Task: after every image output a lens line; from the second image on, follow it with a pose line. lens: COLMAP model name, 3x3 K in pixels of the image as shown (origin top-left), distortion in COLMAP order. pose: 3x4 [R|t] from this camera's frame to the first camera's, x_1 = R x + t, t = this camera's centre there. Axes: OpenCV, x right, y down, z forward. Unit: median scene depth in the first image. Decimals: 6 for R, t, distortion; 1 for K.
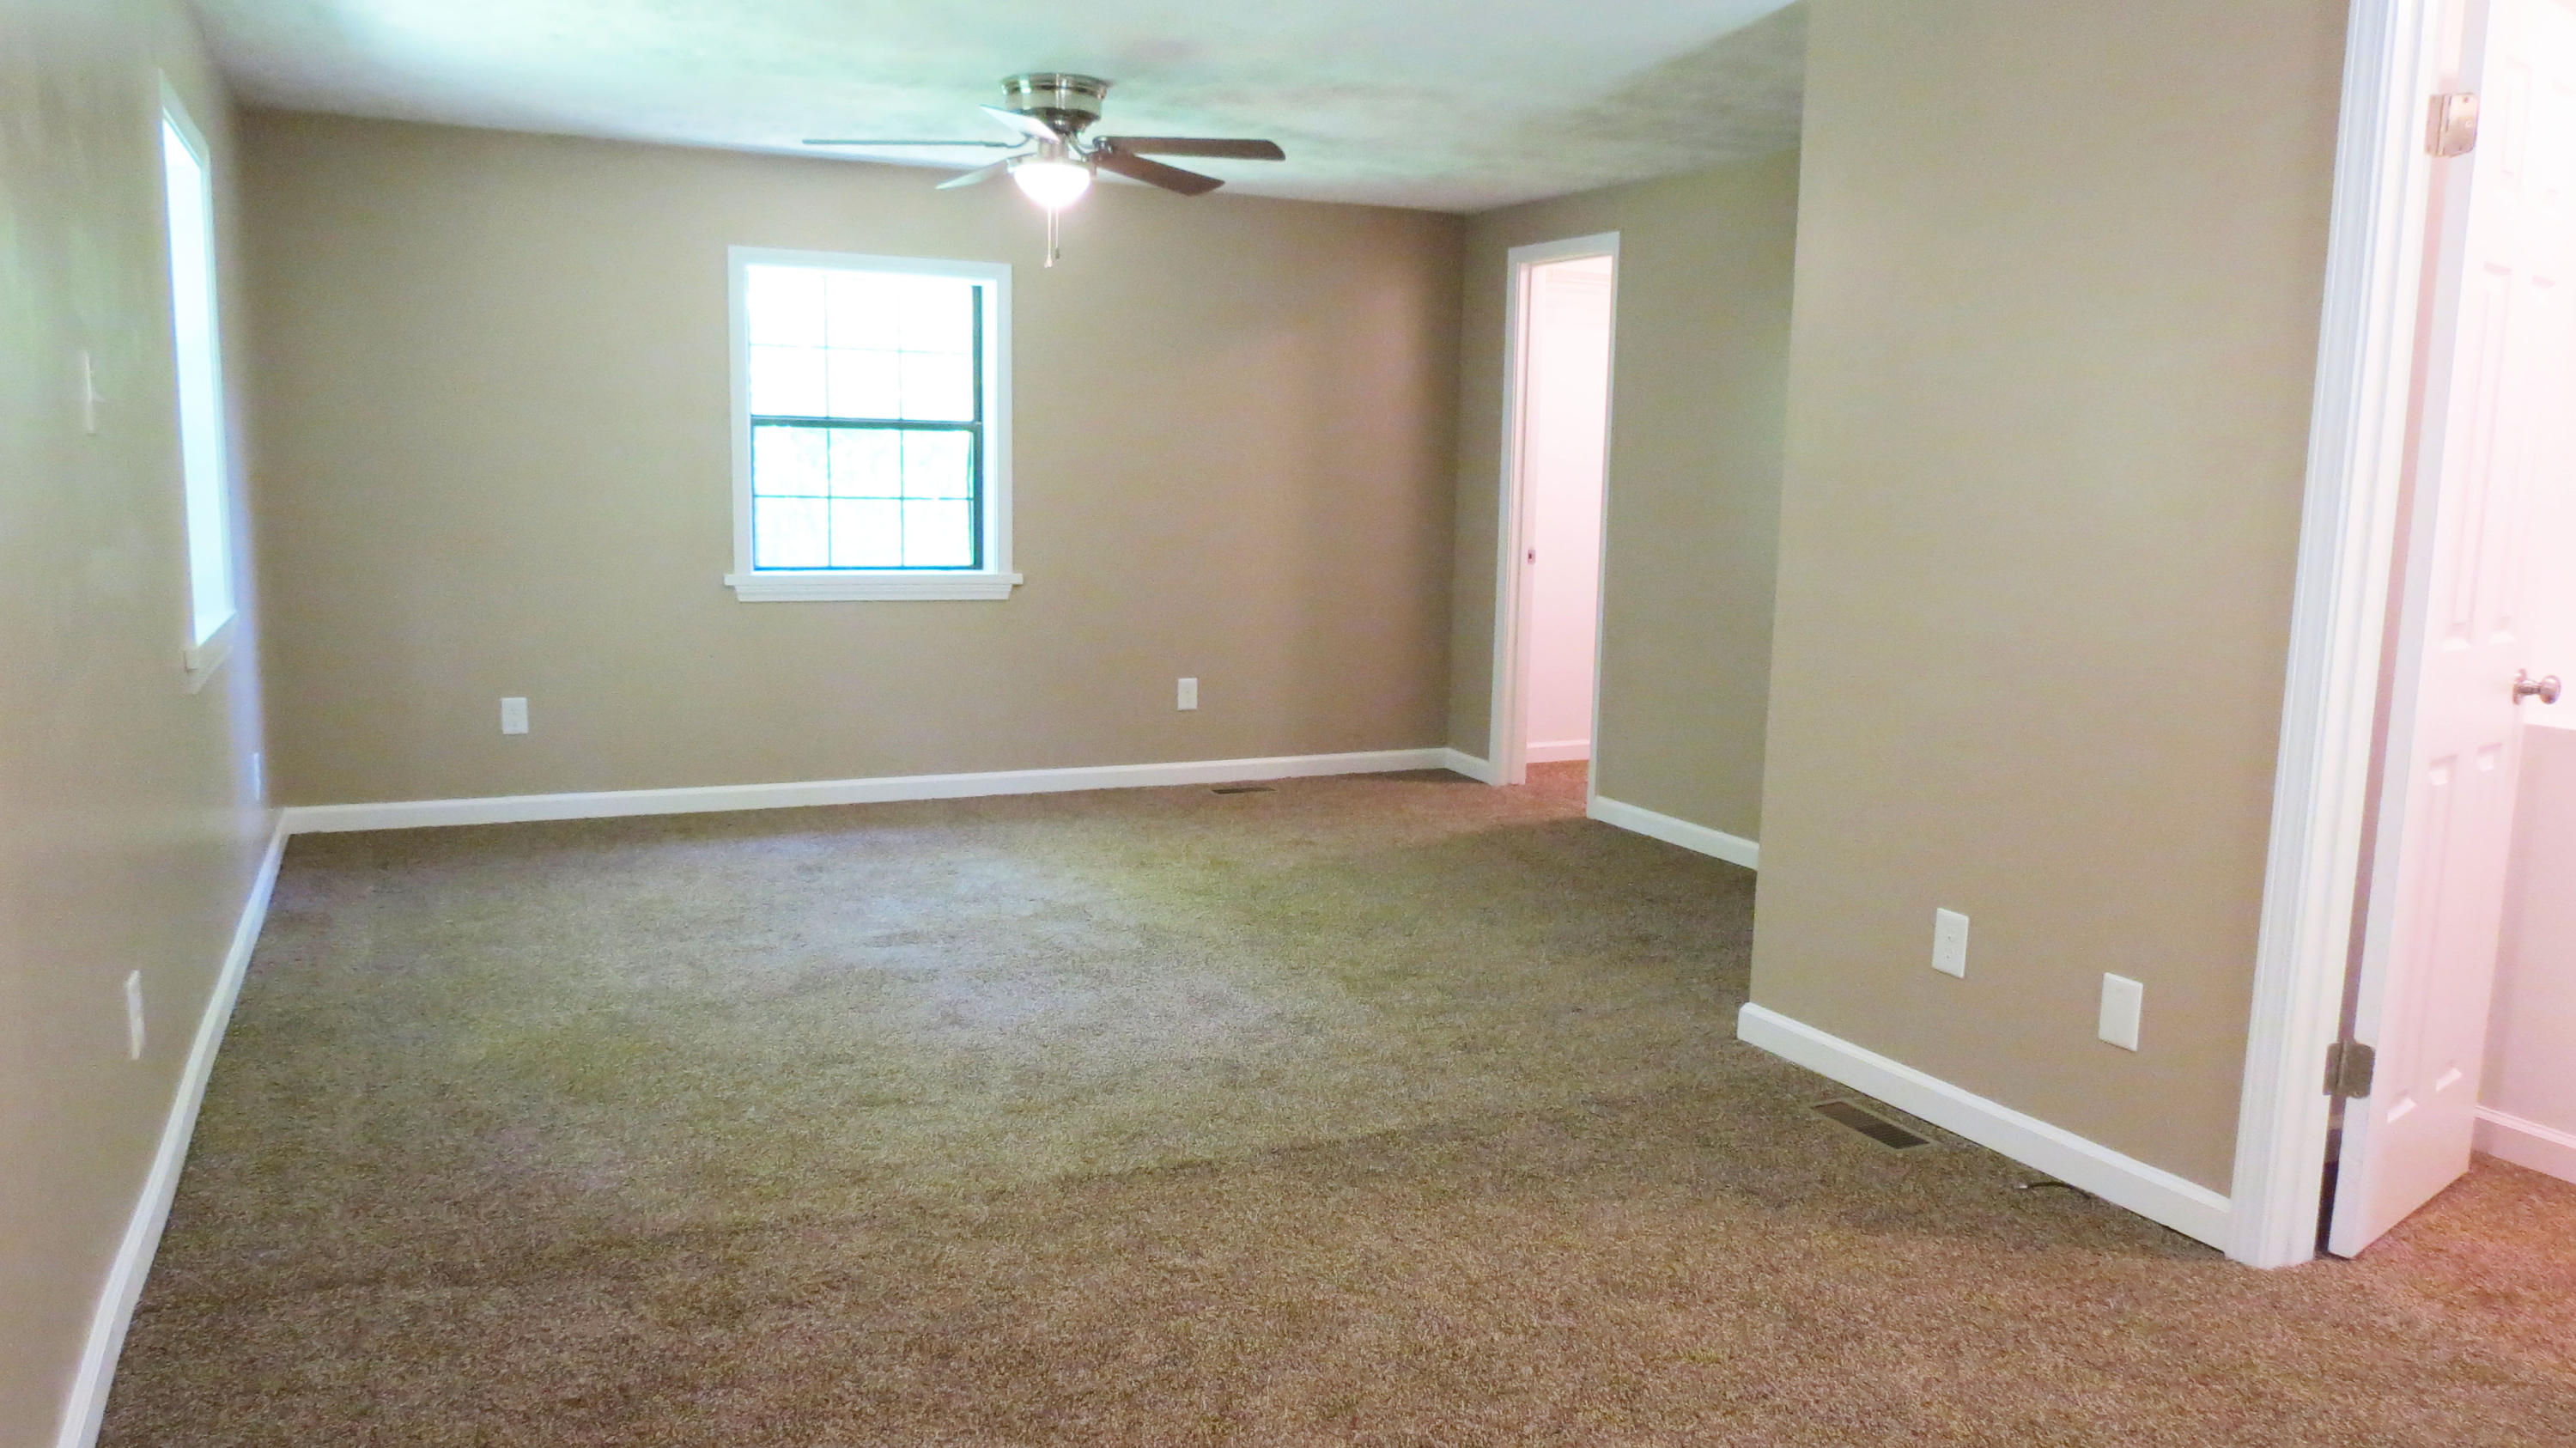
lens RADIAL K [[1832.6, 0, 1294.0], [0, 1832.6, 723.9], [0, 0, 1]] dist [-0.028454, 0.002977]
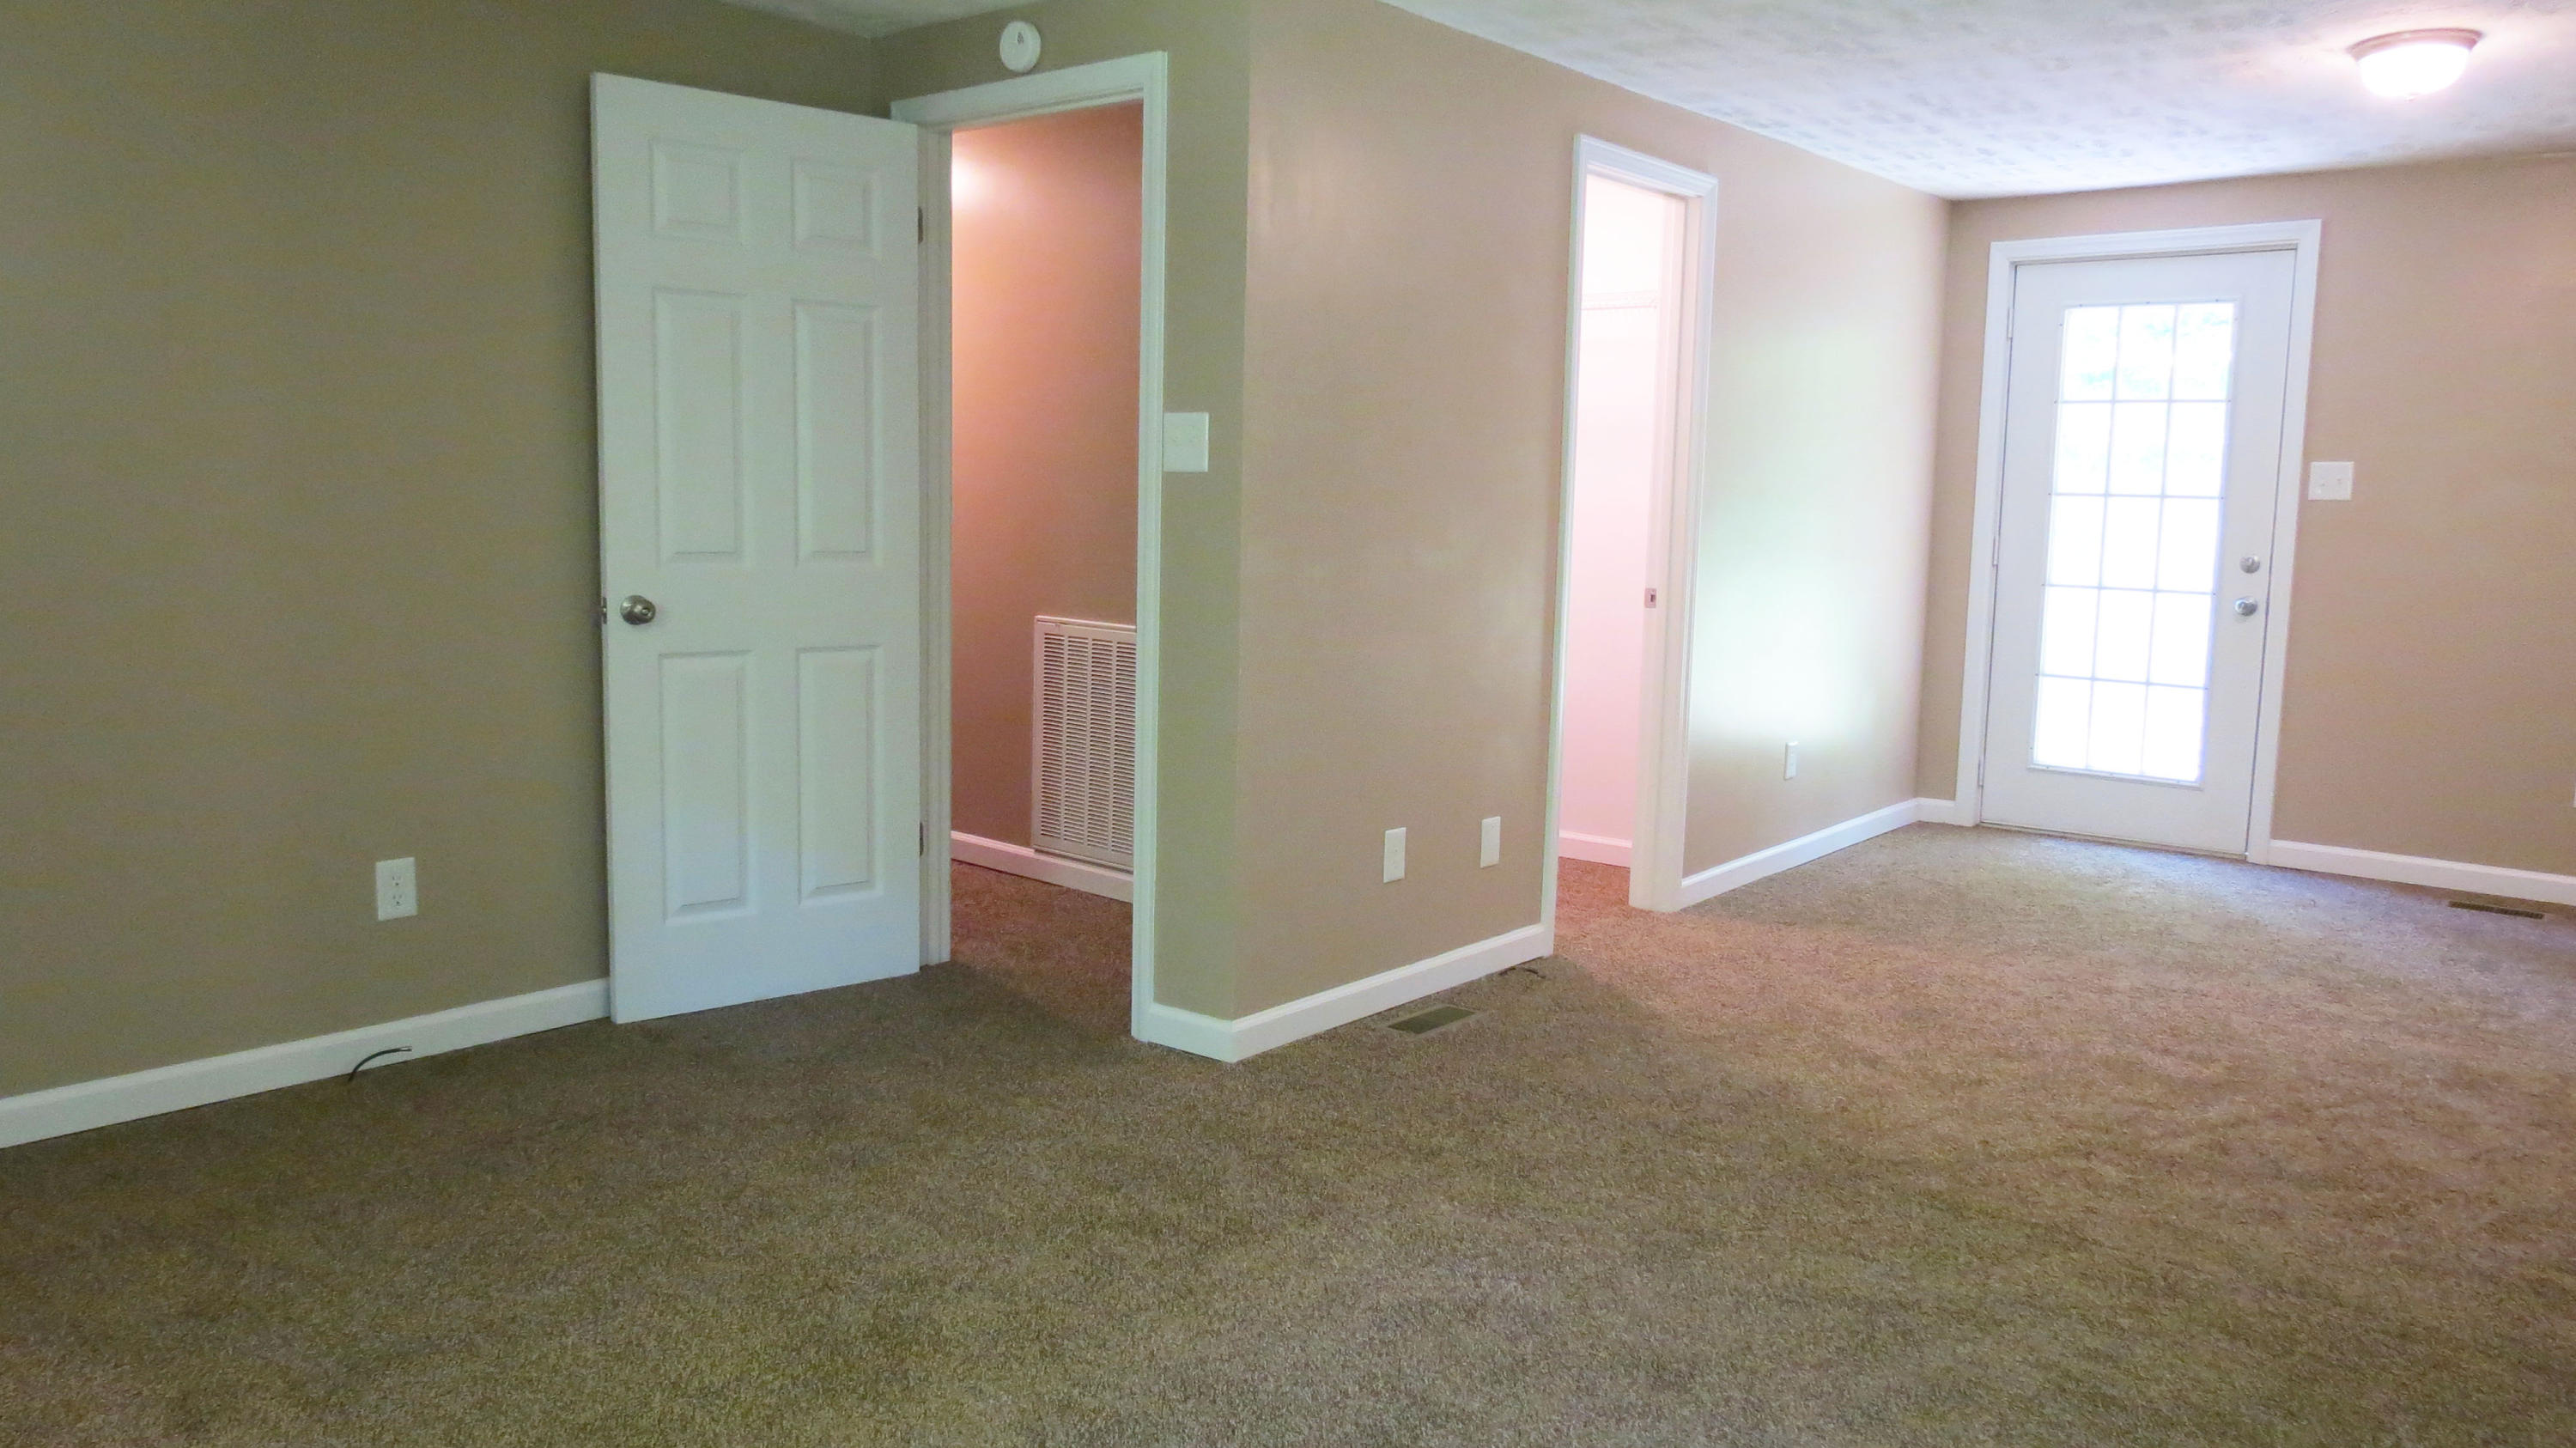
lens RADIAL K [[1827.2, 0, 1228.7], [0, 1827.2, 664.0], [0, 0, 1]] dist [-0.006492, -0.002670]
pose [[-0.395008, -0.114767, 0.911481, -0.658164], [0.109952, 0.979128, 0.170935, -0.214354], [-0.912074, 0.167740, -0.374145, 1.453483]]
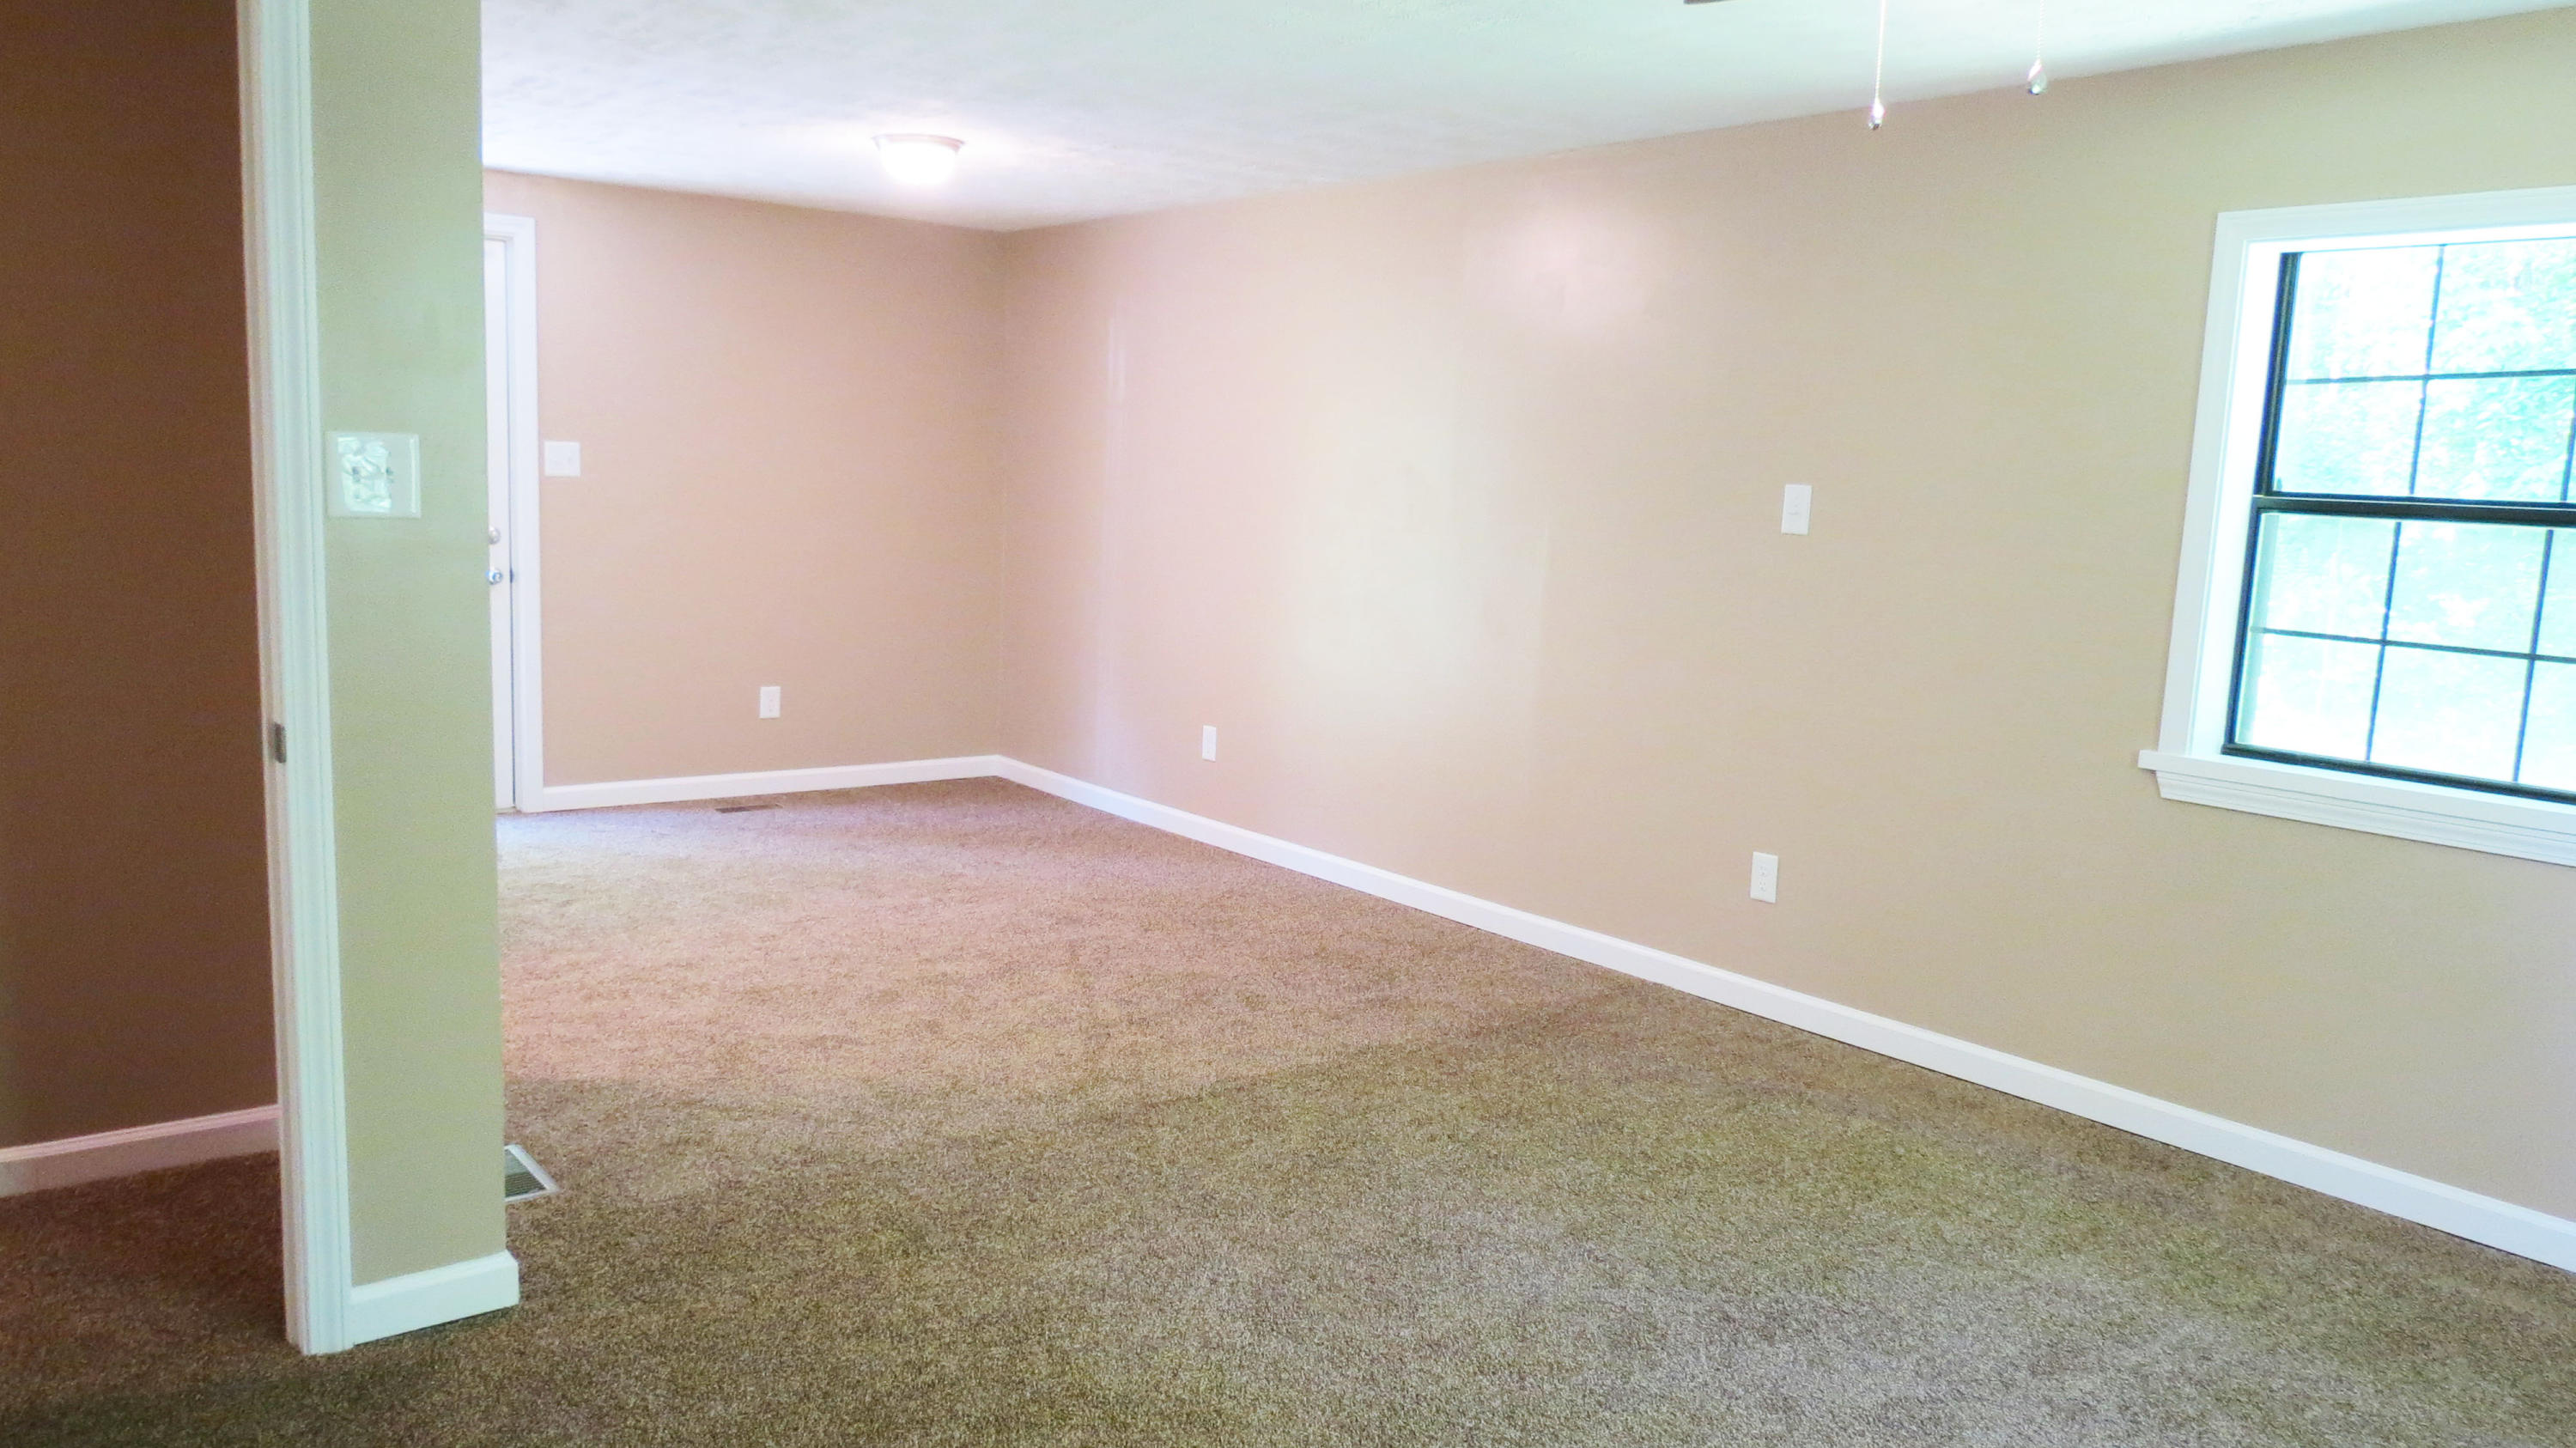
lens RADIAL K [[1832.6, 0, 1294.0], [0, 1832.6, 723.9], [0, 0, 1]] dist [-0.028454, 0.002977]
pose [[-0.976268, -0.026870, -0.214894, 0.111946], [-0.086506, 0.958059, 0.273204, -0.291530], [0.198540, 0.285310, -0.937646, 1.824096]]
